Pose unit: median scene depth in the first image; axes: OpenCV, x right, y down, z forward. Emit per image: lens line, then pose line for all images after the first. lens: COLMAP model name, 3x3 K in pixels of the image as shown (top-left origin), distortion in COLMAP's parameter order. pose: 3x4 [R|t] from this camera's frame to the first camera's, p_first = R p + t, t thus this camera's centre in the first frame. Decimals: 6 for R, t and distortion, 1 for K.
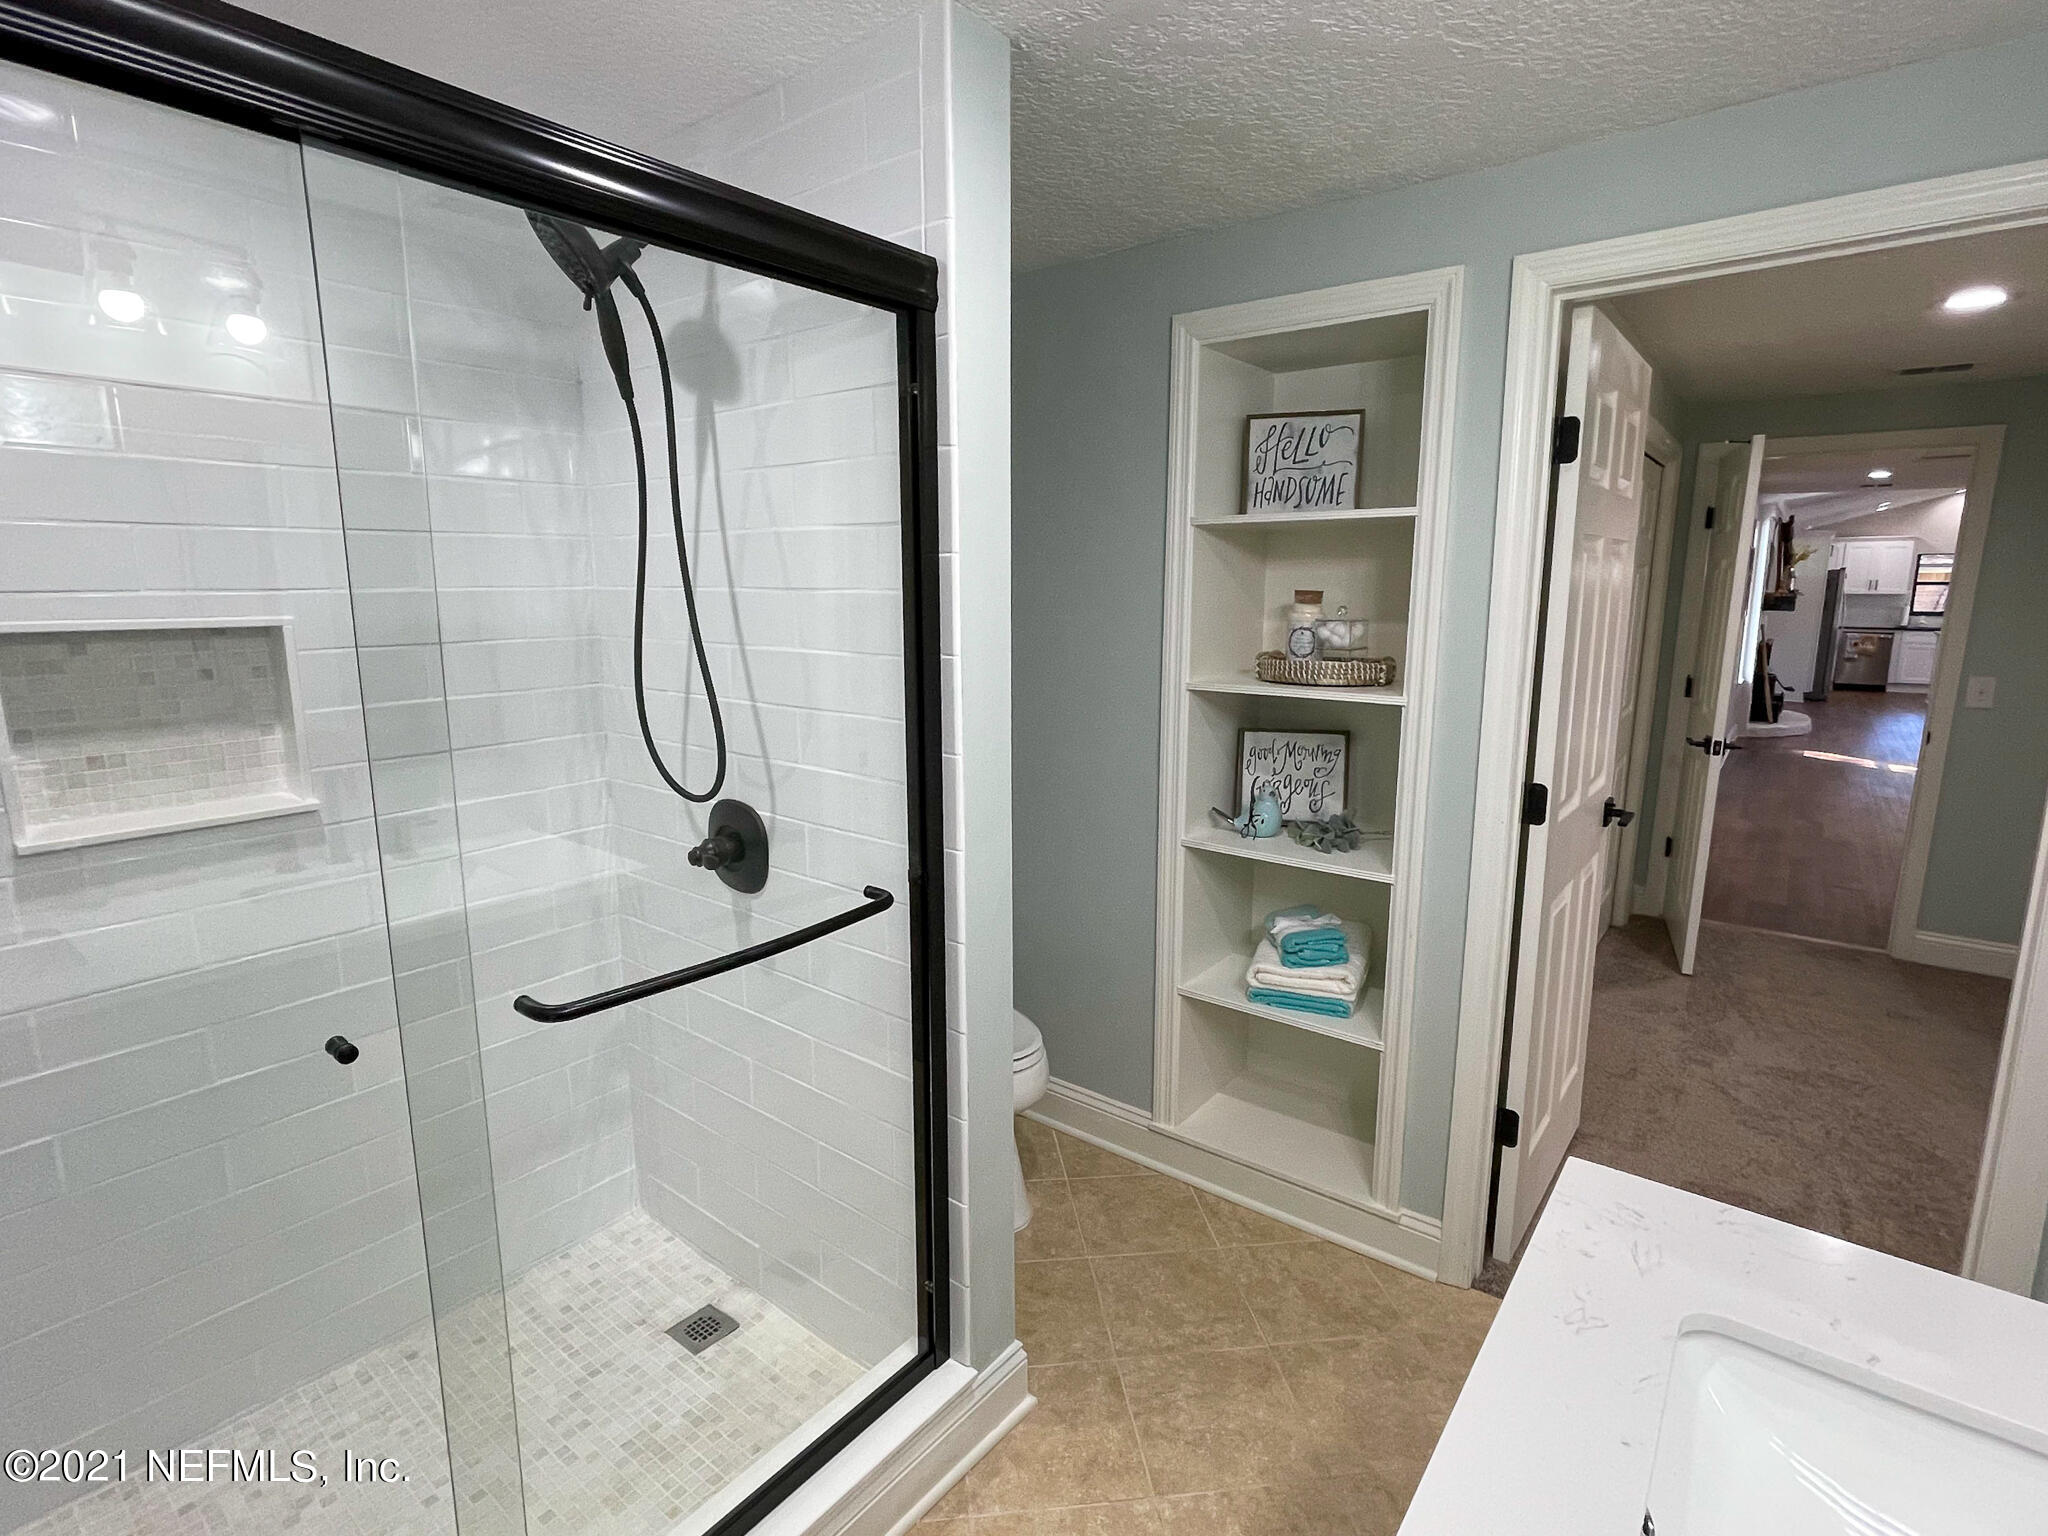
lens RADIAL K [[1078.9, 0, 1022.6], [0, 1078.9, 776.5], [0, 0, 1]] dist [0.028955, -0.000593]
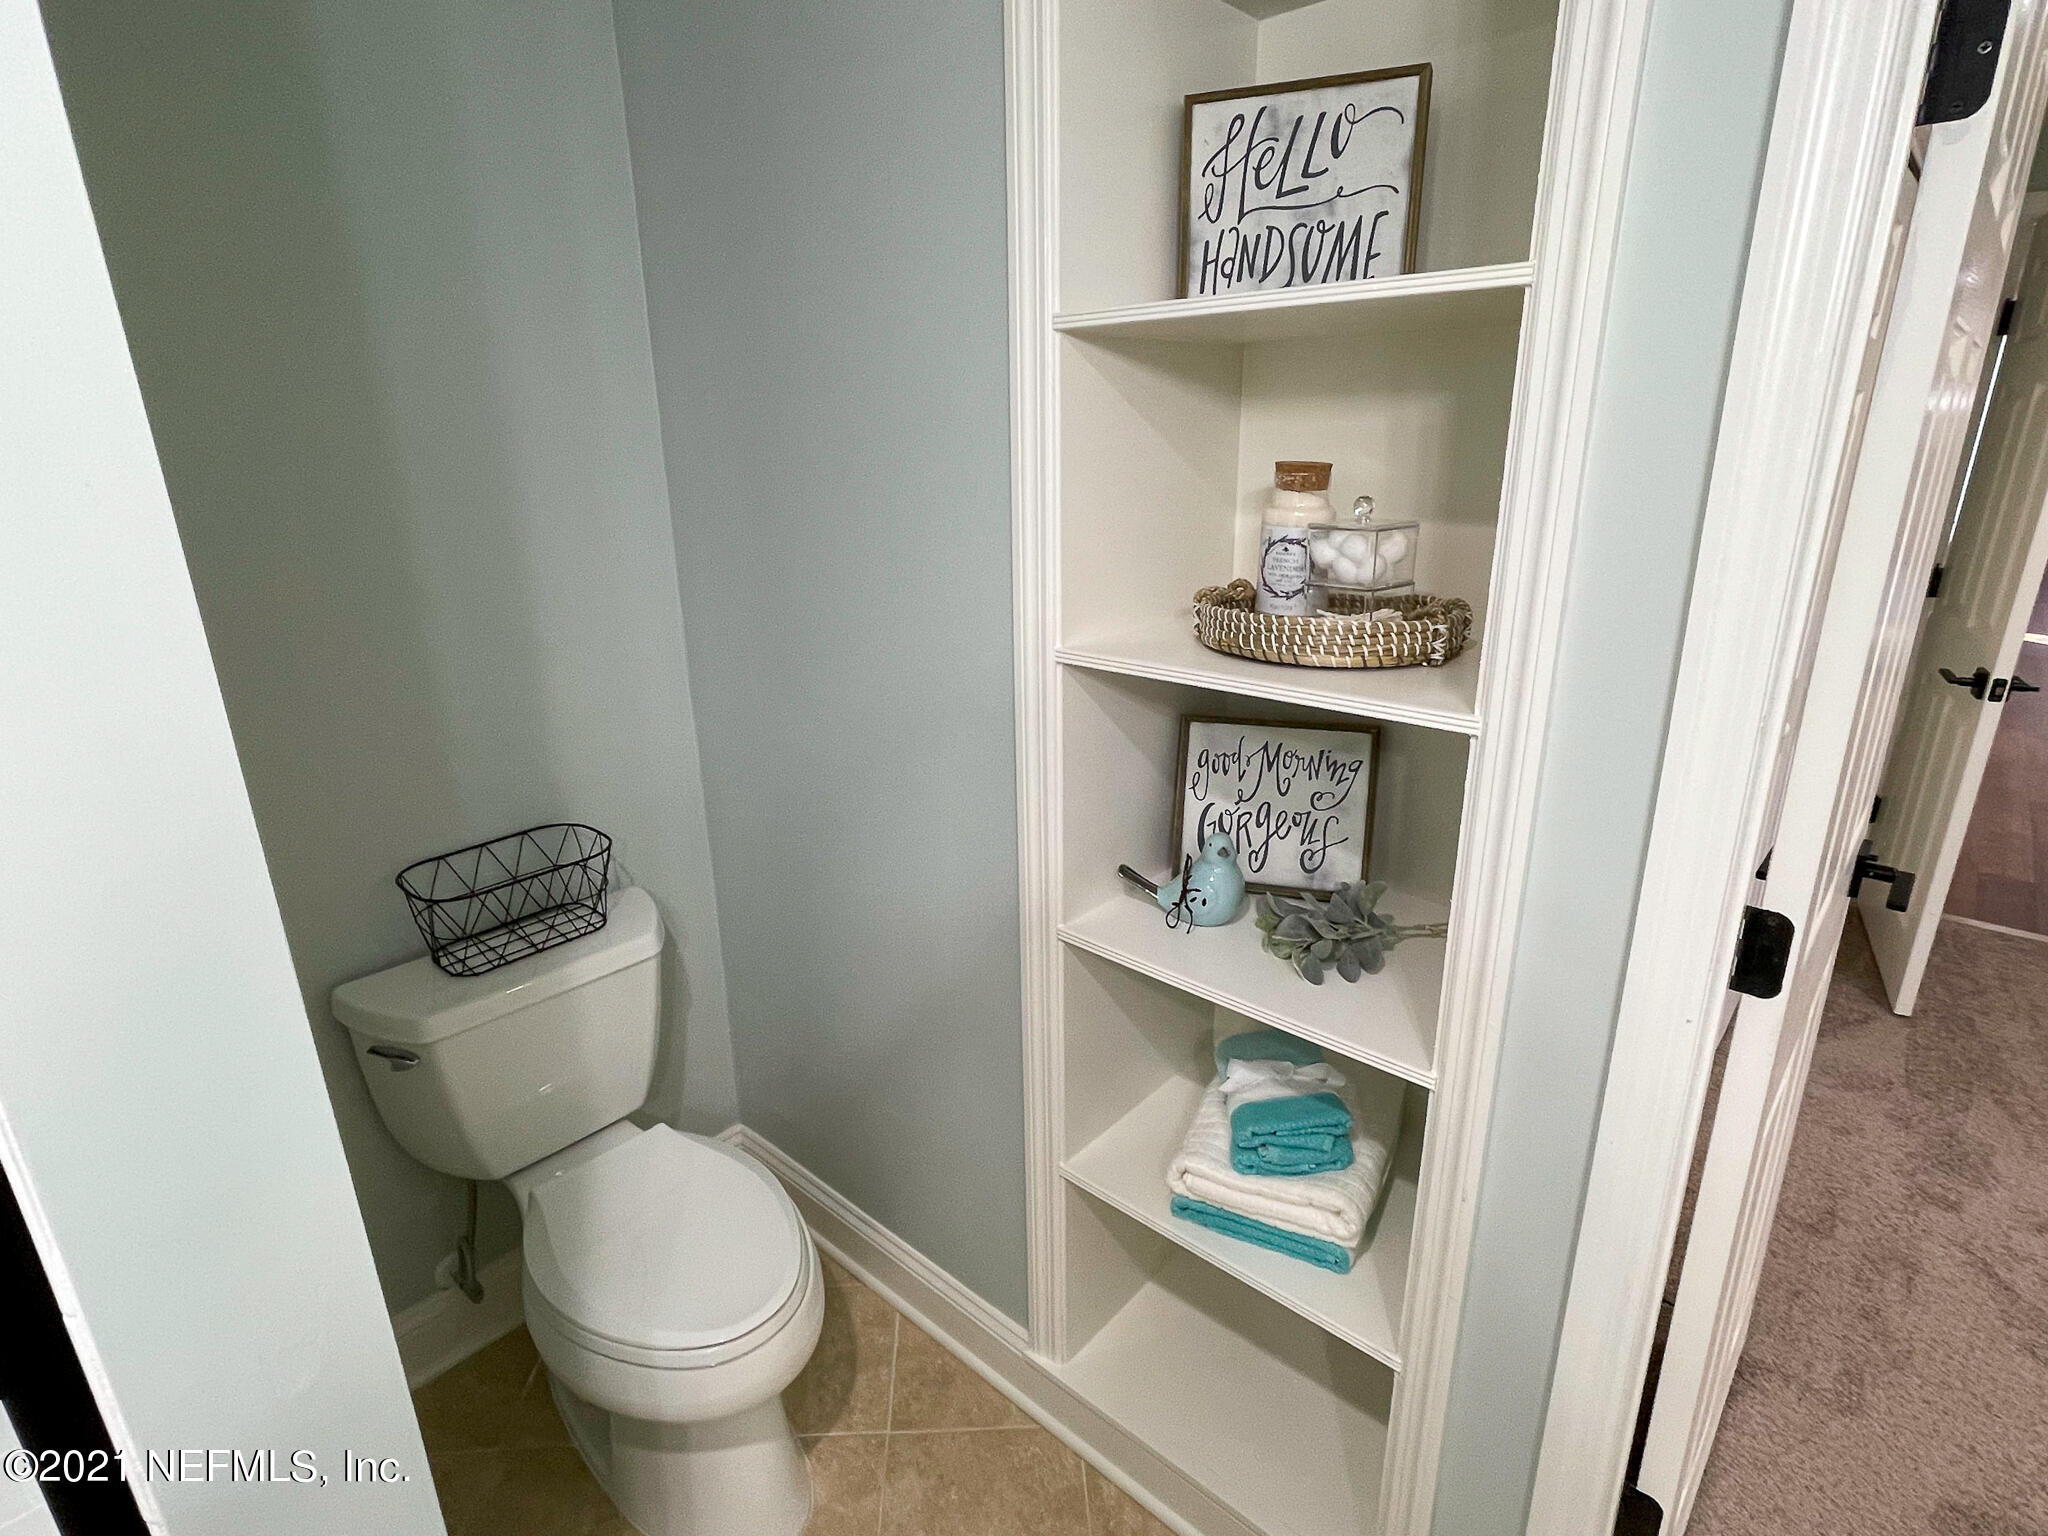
lens RADIAL K [[1069.5, 0, 1024.0], [0, 1069.5, 768.0], [0, 0, 1]] dist [-0.004589, 0.016061]
pose [[0.996327, 0.011138, -0.084905, 0.178198], [0.000137, 0.991296, 0.131652, -0.096061], [0.085632, -0.131180, 0.987653, 0.475693]]
